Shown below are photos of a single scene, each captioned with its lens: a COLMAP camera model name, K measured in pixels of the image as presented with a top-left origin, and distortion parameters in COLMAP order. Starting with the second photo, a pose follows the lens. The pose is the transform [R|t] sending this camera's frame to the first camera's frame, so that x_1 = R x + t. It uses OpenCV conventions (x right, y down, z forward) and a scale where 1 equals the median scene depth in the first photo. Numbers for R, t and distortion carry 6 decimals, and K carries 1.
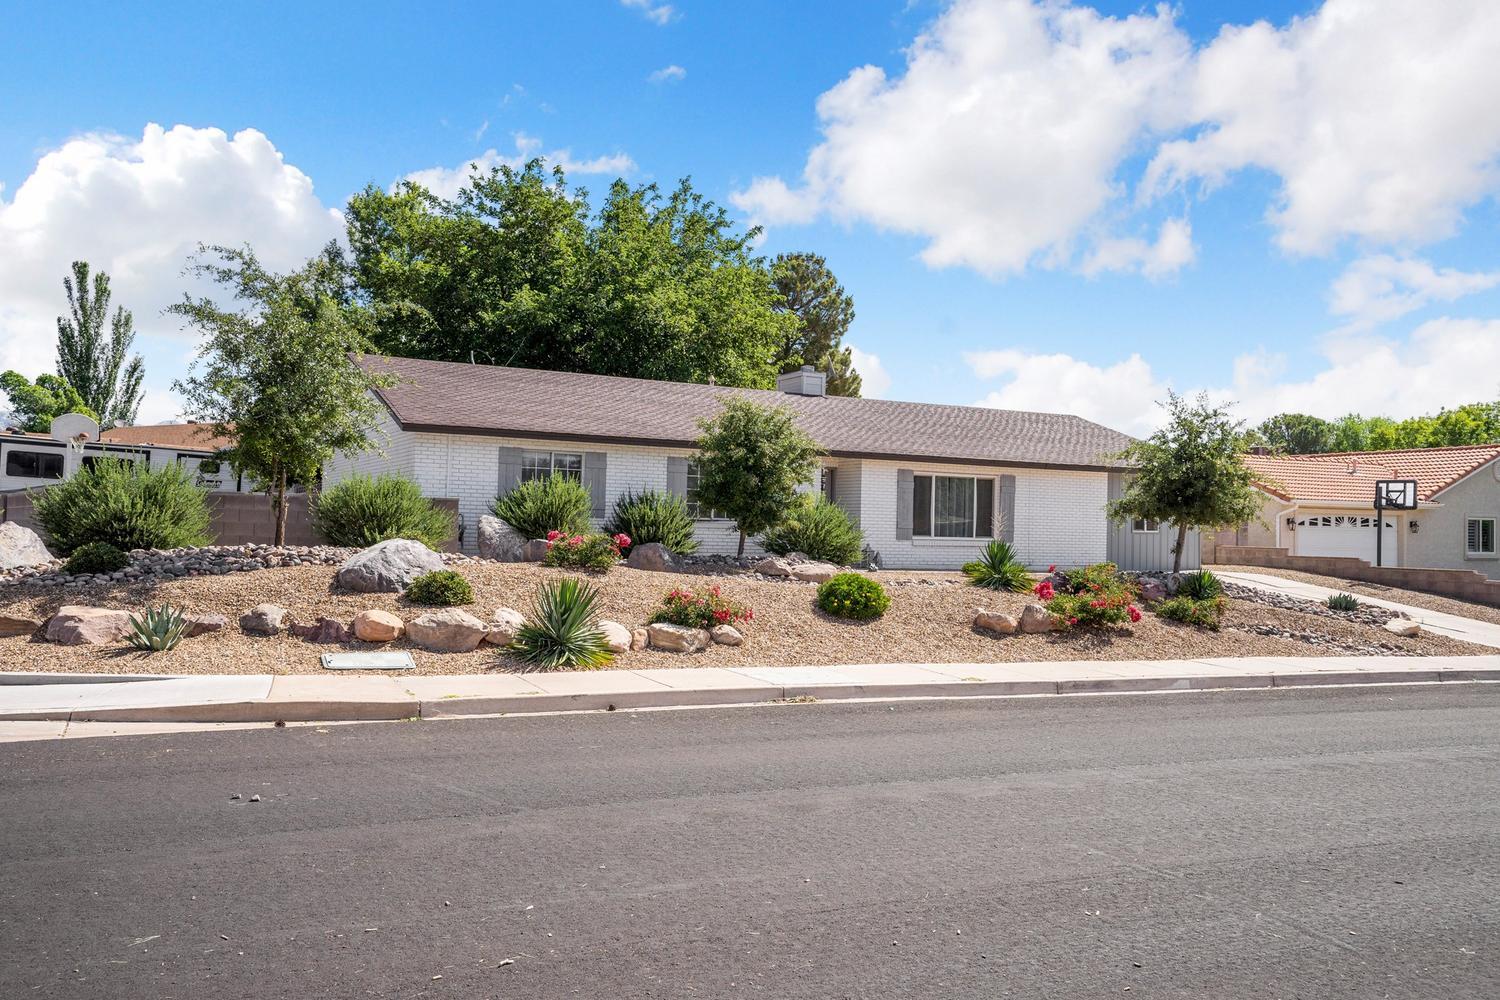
lens RADIAL K [[1189.2, 0, 749.6], [0, 1189.2, 501.4], [0, 0, 1]] dist [0.009681, -0.001260]
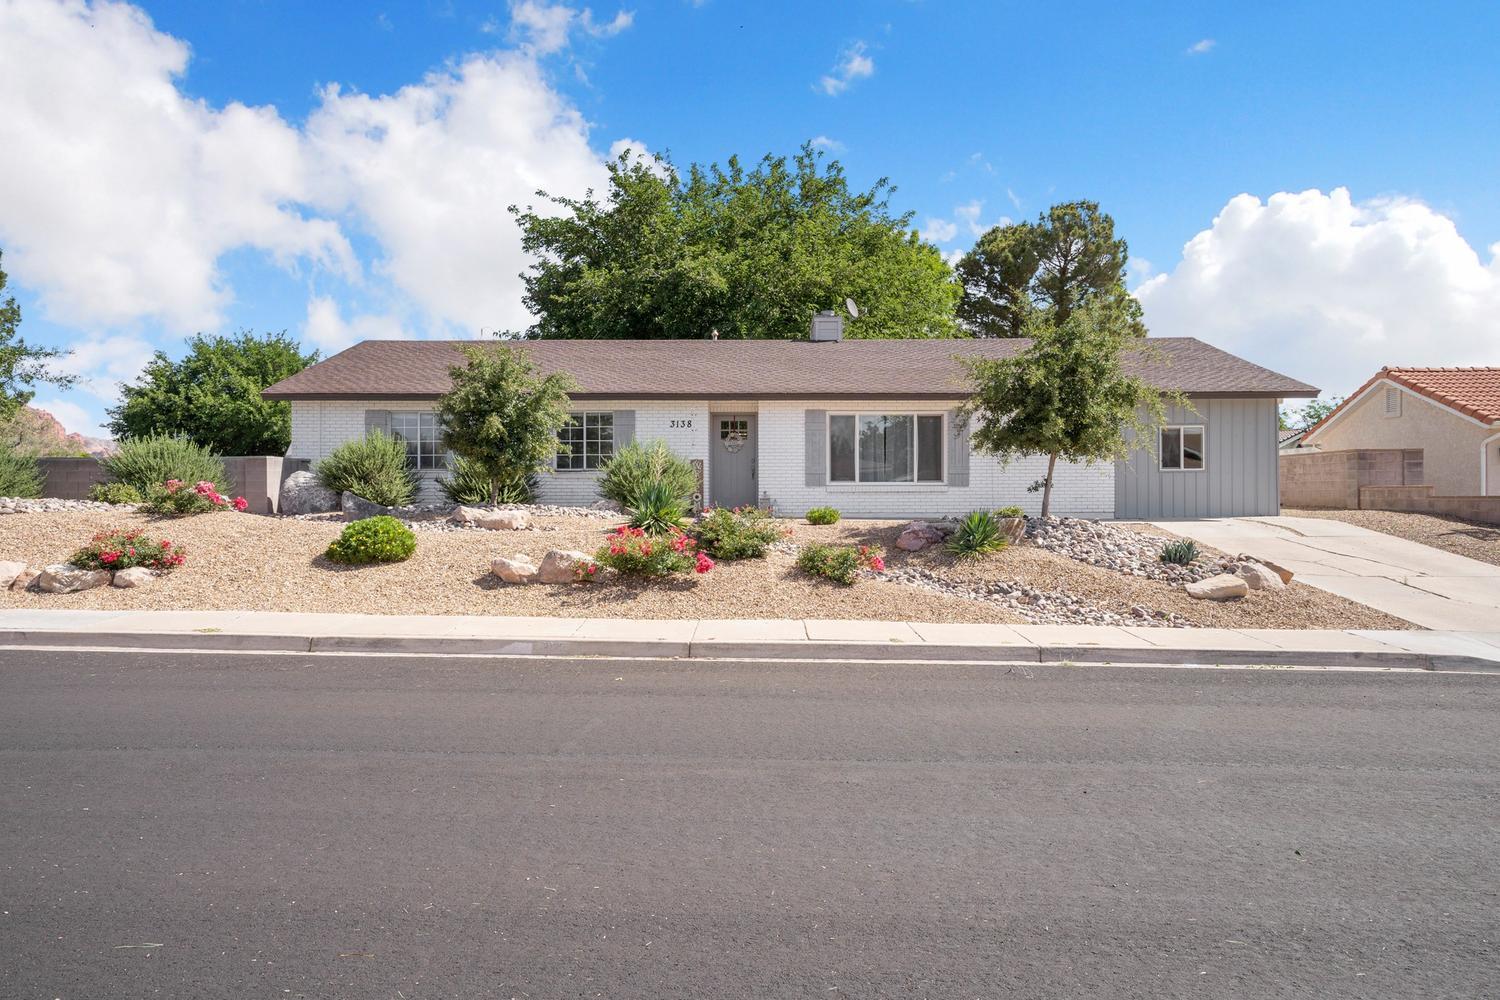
lens RADIAL K [[1031.7, 0, 750.2], [0, 1031.7, 500.5], [0, 0, 1]] dist [0.020110, 0.000496]
pose [[0.882122, -0.020575, -0.470572, 0.454874], [0.033200, 0.999277, 0.018545, 0.026571], [0.469850, -0.031982, 0.882167, 0.260064]]
